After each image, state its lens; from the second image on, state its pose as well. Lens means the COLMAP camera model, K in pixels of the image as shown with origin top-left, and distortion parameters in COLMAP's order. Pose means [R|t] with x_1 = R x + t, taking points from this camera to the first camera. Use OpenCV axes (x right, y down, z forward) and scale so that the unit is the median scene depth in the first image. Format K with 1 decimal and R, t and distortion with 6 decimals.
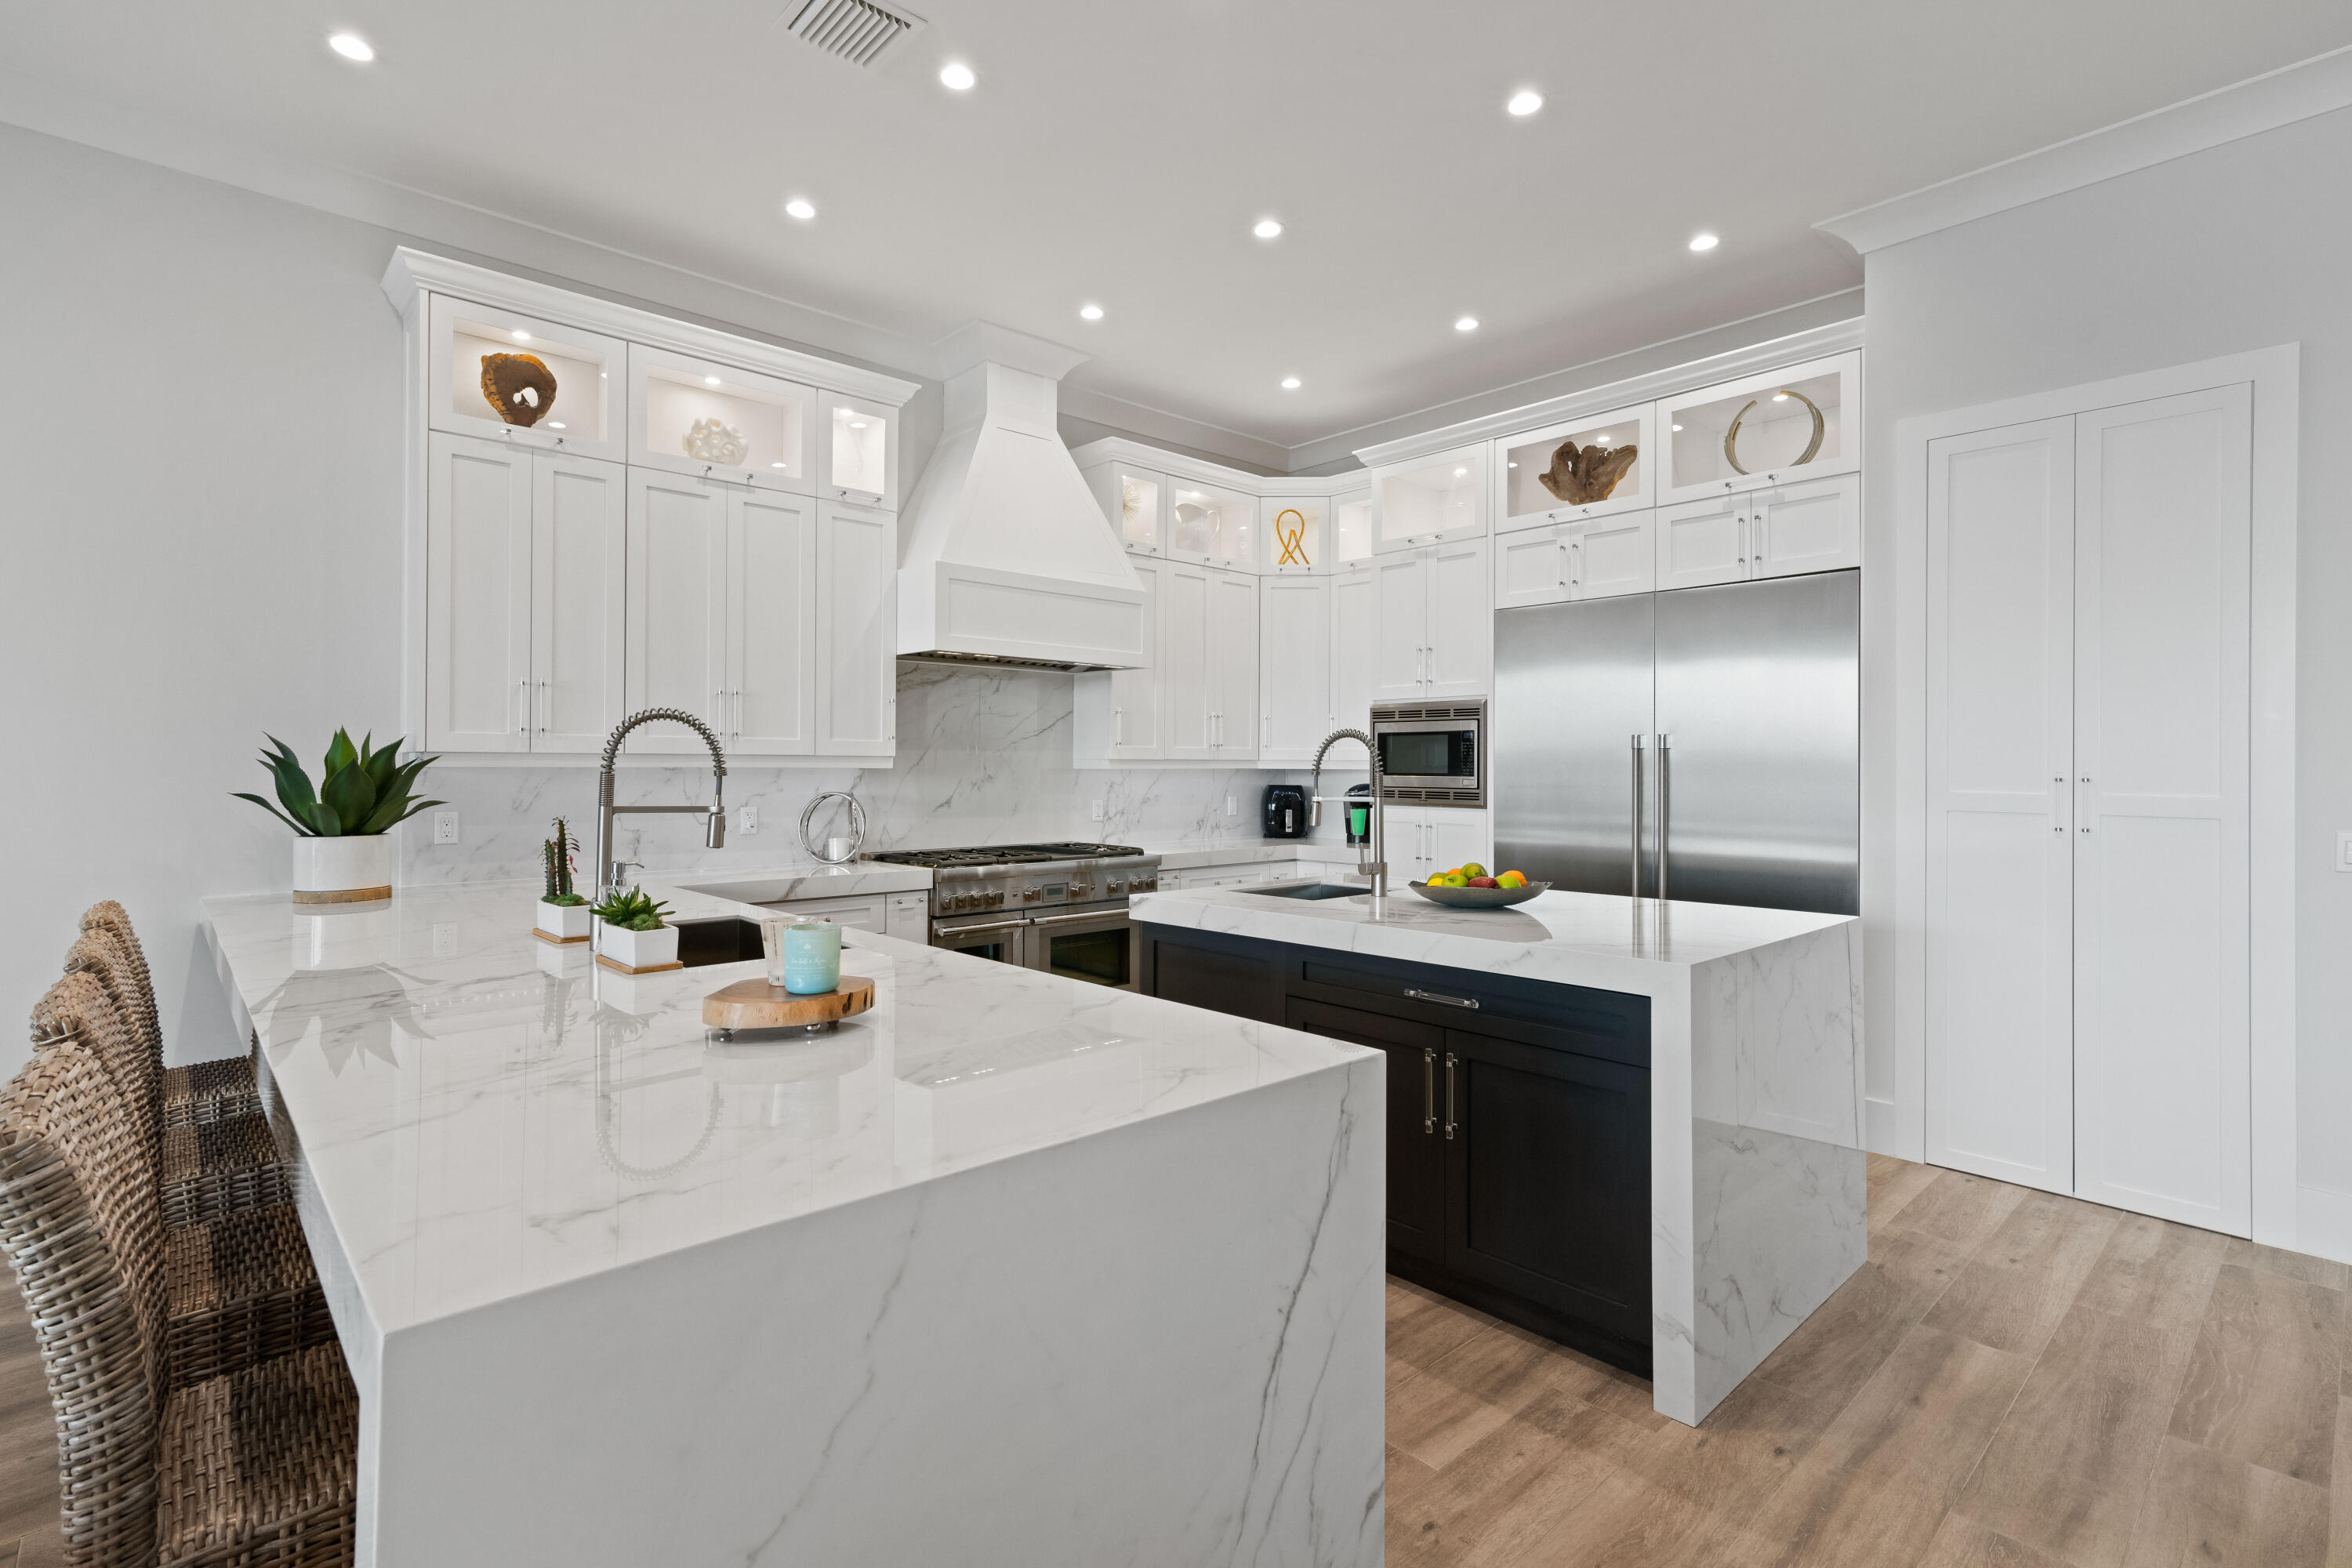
lens RADIAL K [[1110.6, 0, 1176.1], [0, 1110.6, 772.5], [0, 0, 1]] dist [0.010093, 0.001509]
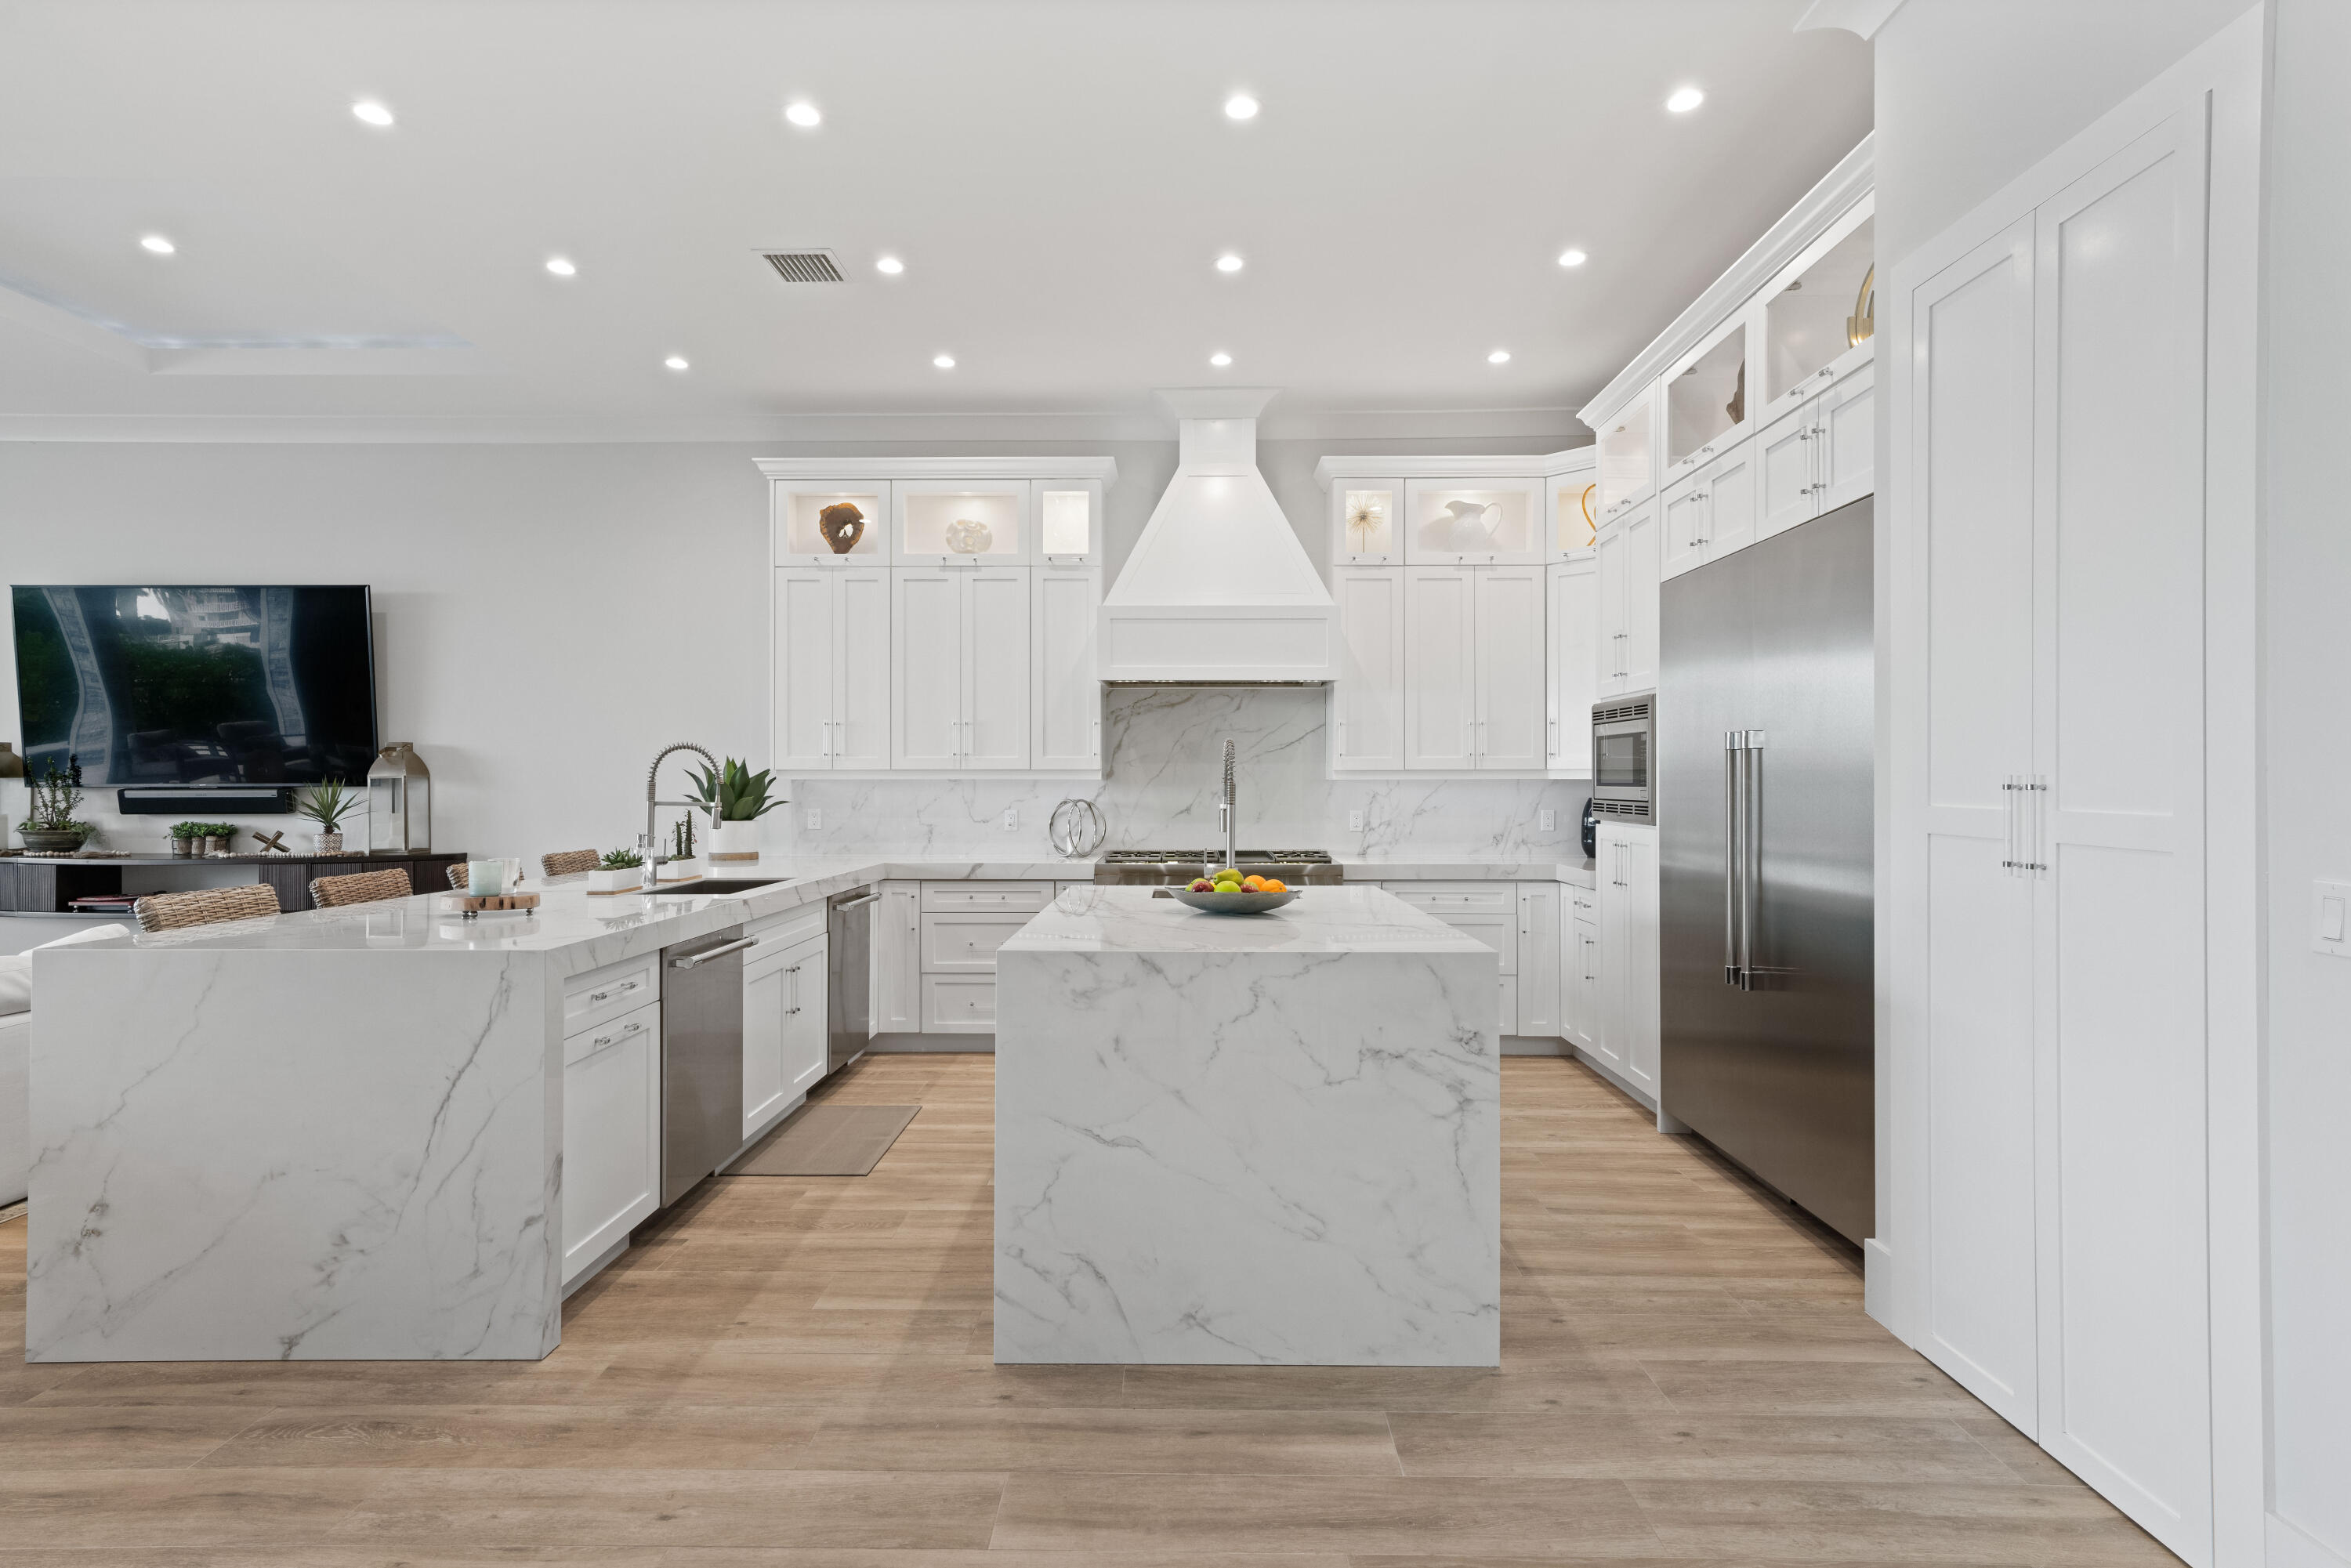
lens RADIAL K [[1185.6, 0, 1175.5], [0, 1185.6, 784.0], [0, 0, 1]] dist [0.011395, 0.000000]
pose [[0.725720, -0.000586, -0.687990, 0.843131], [-0.001141, 0.999997, -0.002055, 0.004453], [0.687990, 0.002276, 0.725717, 0.153664]]
